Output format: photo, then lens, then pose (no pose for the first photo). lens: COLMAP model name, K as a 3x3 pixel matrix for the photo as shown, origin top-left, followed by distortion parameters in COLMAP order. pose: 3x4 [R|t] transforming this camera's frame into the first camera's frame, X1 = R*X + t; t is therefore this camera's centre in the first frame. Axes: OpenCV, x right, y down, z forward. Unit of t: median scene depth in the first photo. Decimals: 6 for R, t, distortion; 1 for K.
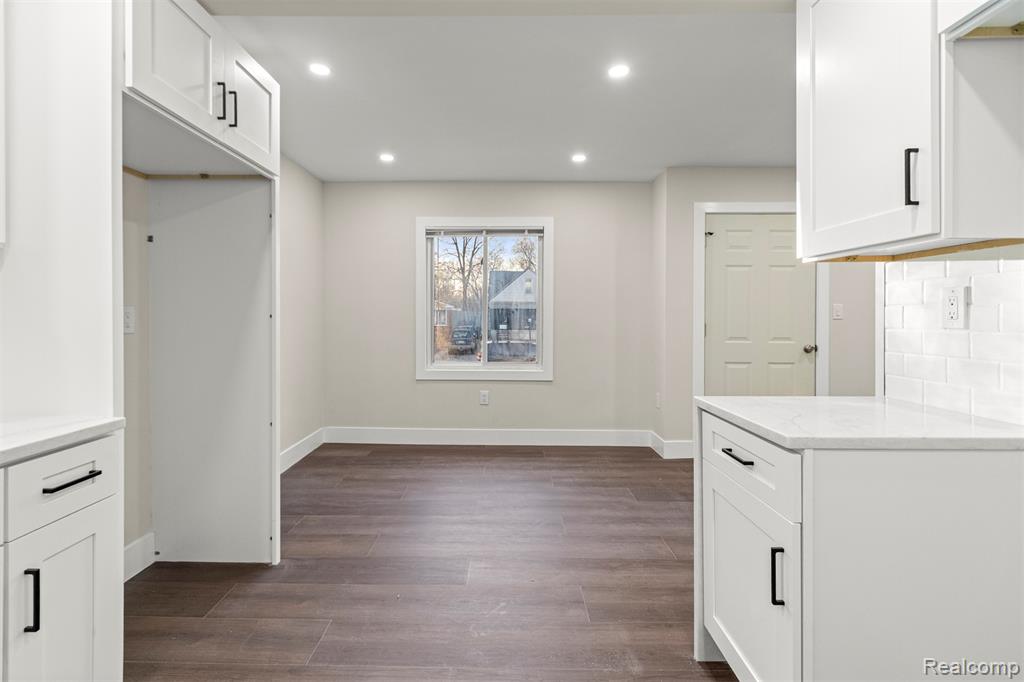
lens RADIAL K [[472.6, 0, 497.5], [0, 472.6, 314.3], [0, 0, 1]] dist [0.006043, -0.003842]
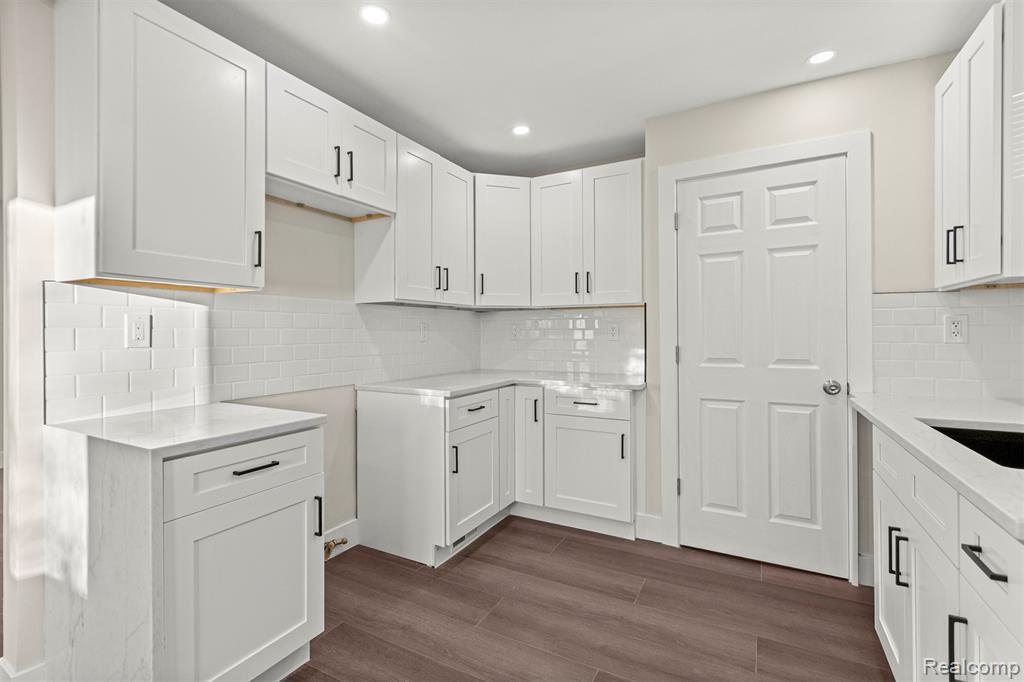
lens RADIAL K [[472.6, 0, 497.8], [0, 472.6, 332.0], [0, 0, 1]] dist [0.006043, -0.003842]
pose [[-0.880955, 0.003016, 0.473190, -0.150283], [0.001895, 0.999994, -0.002845, -0.001955], [-0.473196, -0.001610, -0.880956, 0.524221]]
